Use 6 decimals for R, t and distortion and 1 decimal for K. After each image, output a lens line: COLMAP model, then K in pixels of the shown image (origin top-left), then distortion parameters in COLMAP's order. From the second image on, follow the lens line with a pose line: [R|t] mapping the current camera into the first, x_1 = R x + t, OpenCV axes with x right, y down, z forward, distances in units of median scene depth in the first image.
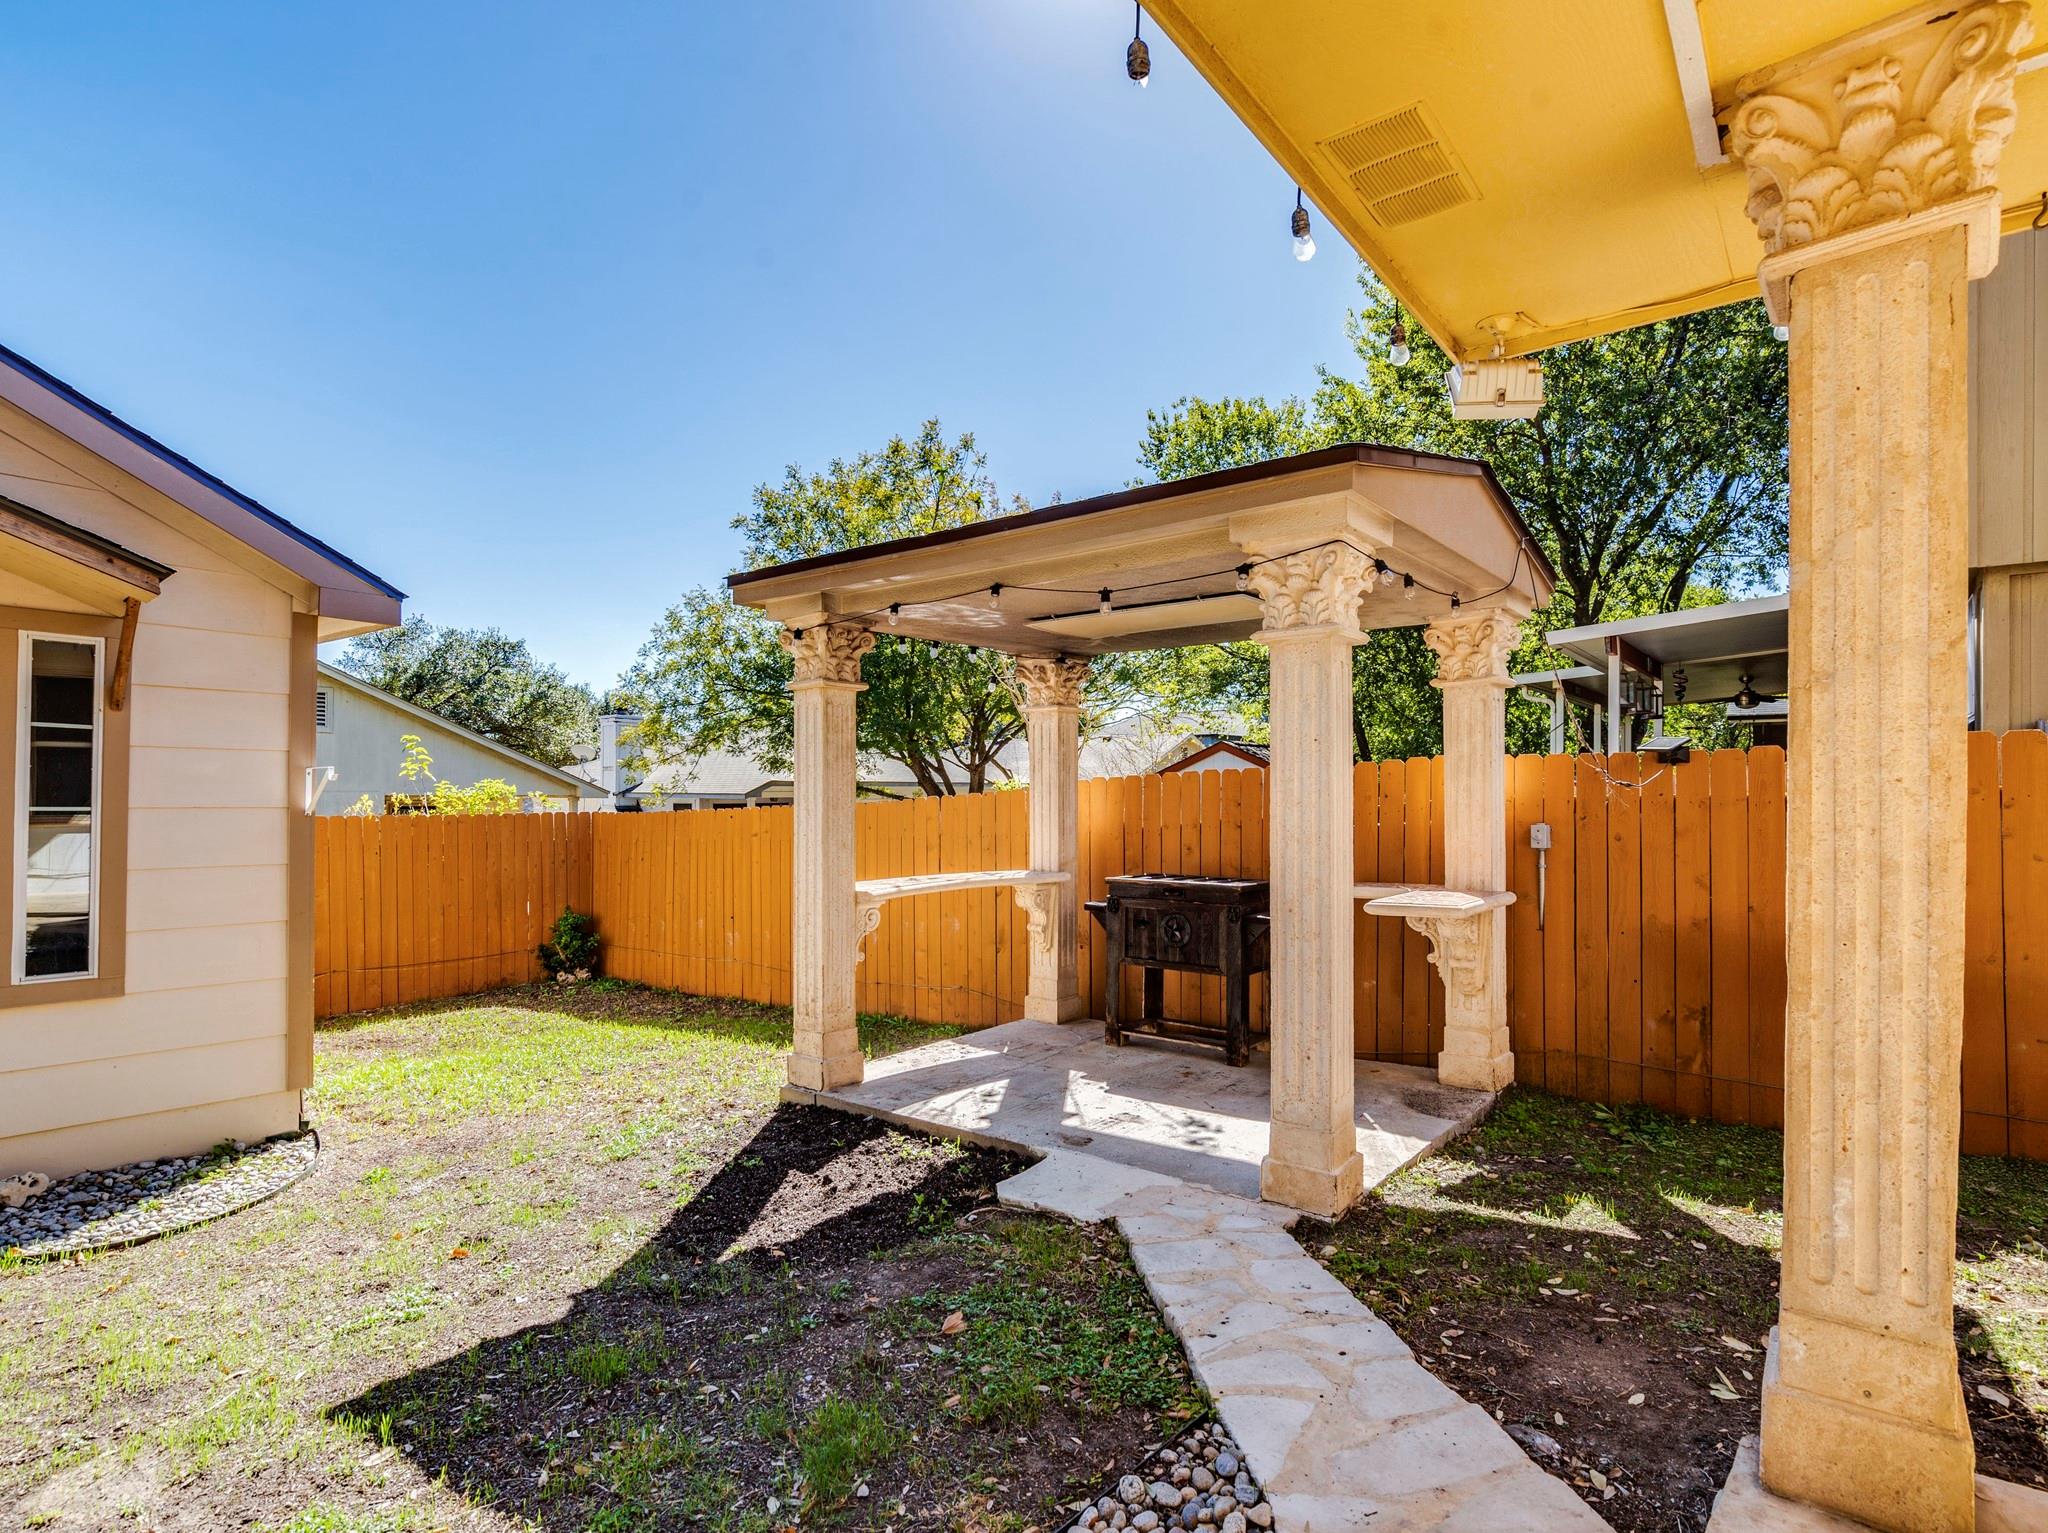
lens RADIAL K [[1069.4, 0, 1038.9], [0, 1069.4, 788.2], [0, 0, 1]] dist [-0.006548, -0.000170]
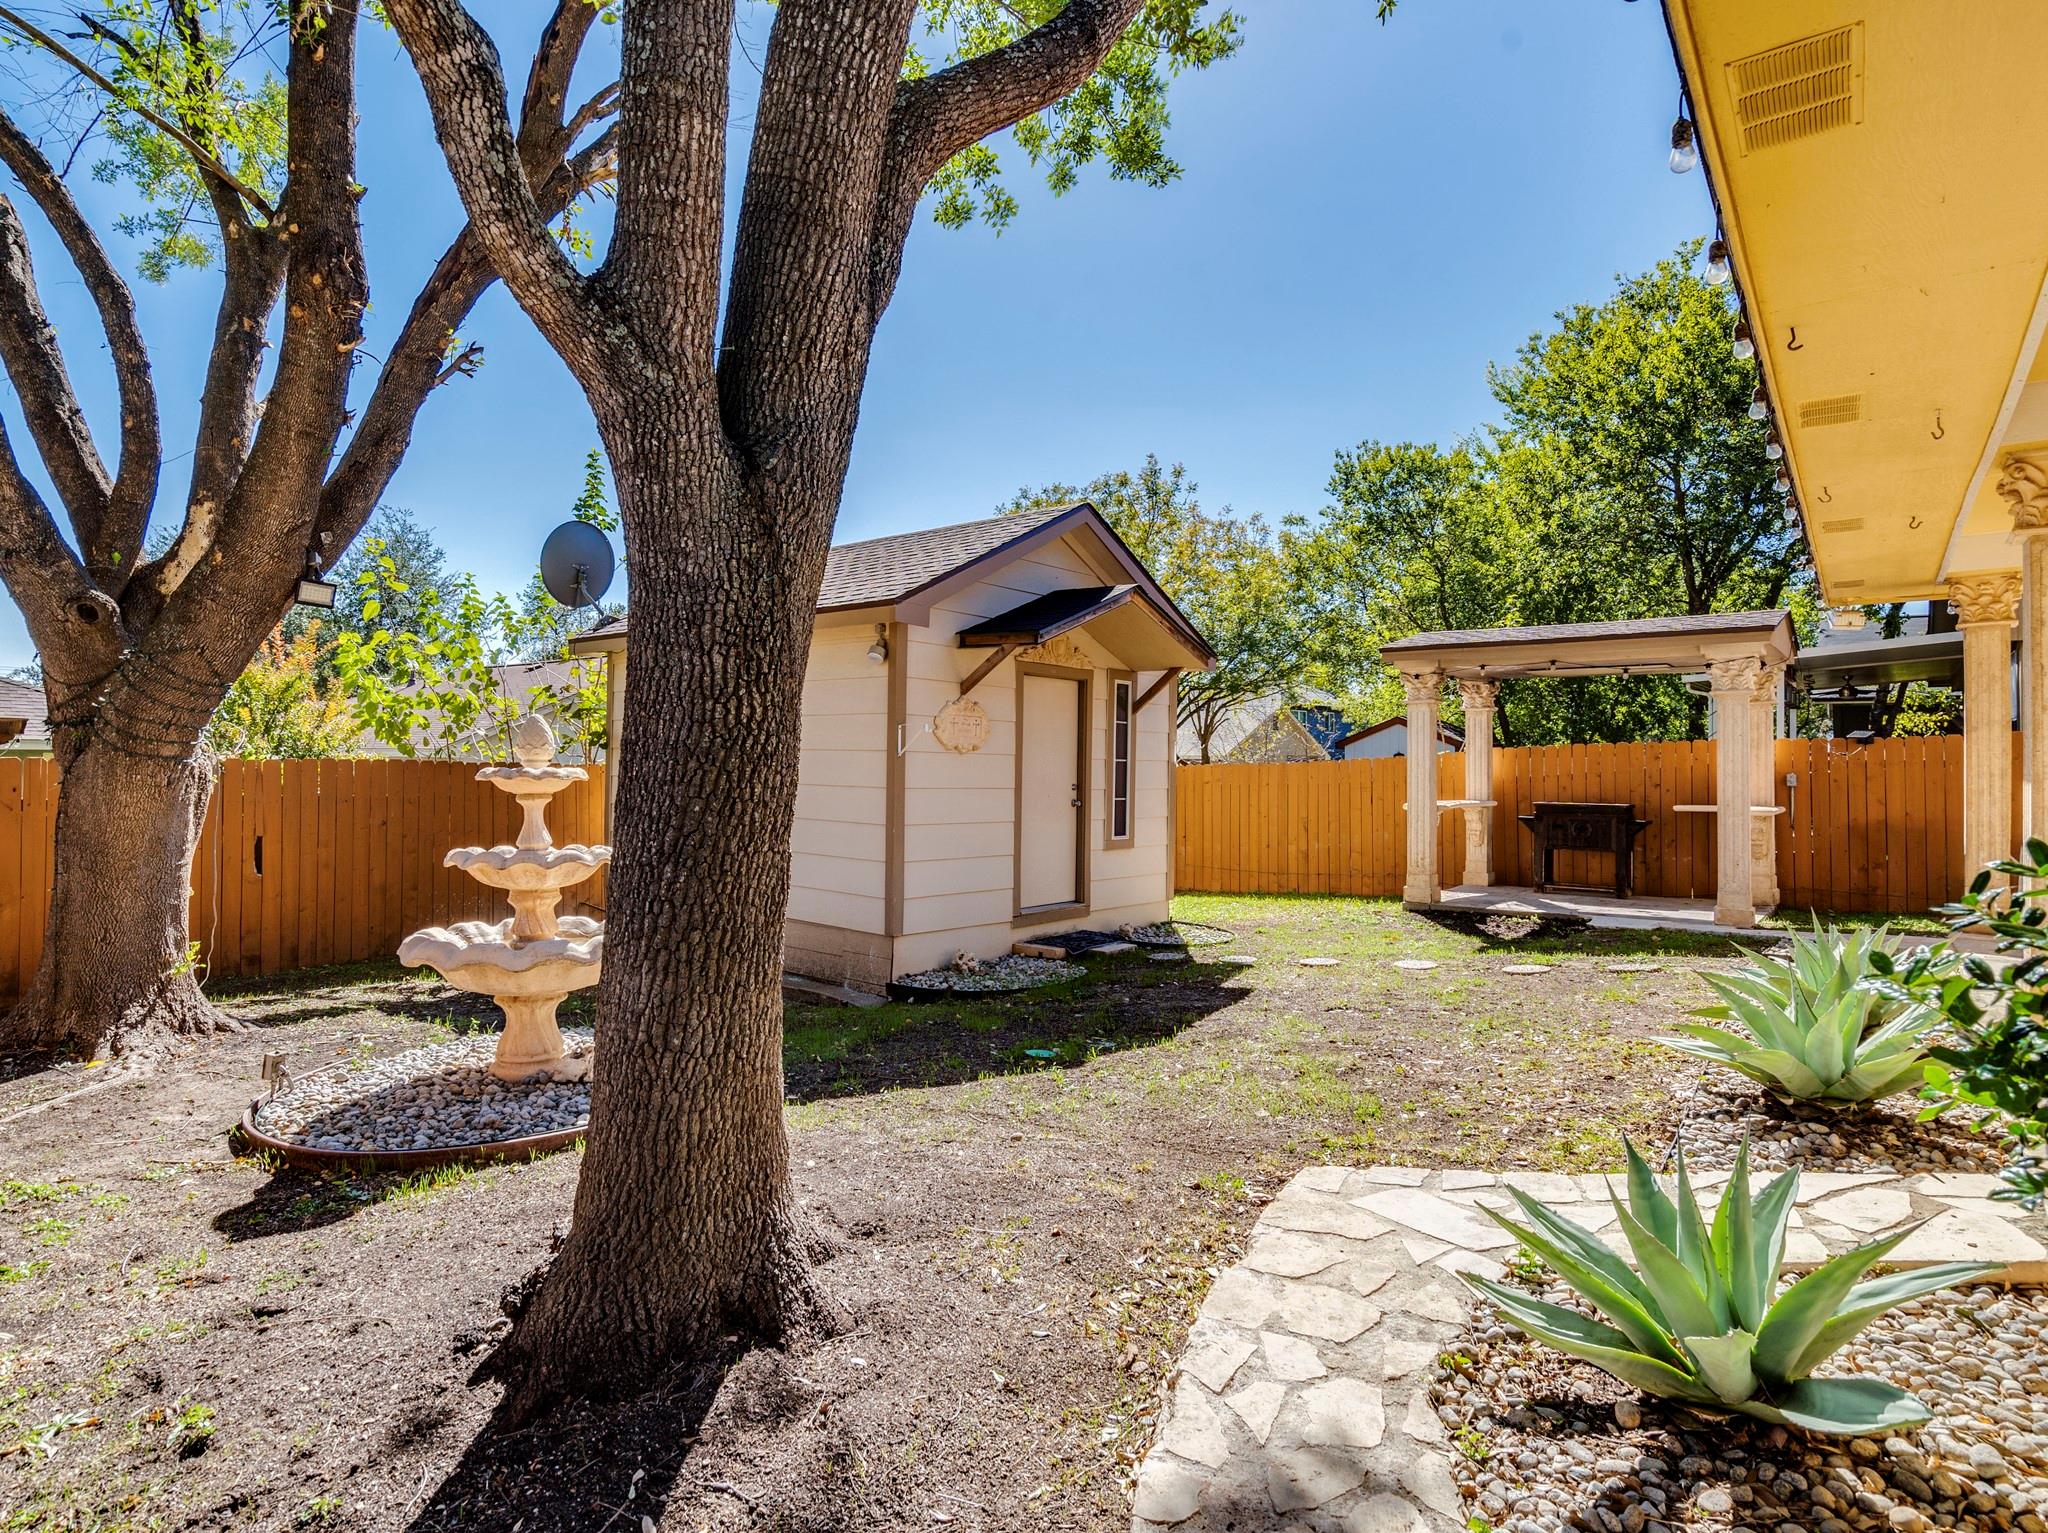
lens RADIAL K [[1069.4, 0, 1038.9], [0, 1069.4, 788.2], [0, 0, 1]] dist [-0.006548, -0.000170]
pose [[0.999886, 0.010149, -0.011188, -0.818310], [-0.009805, 0.999492, 0.030330, 0.010698], [0.011490, -0.030217, 0.999477, -0.919727]]
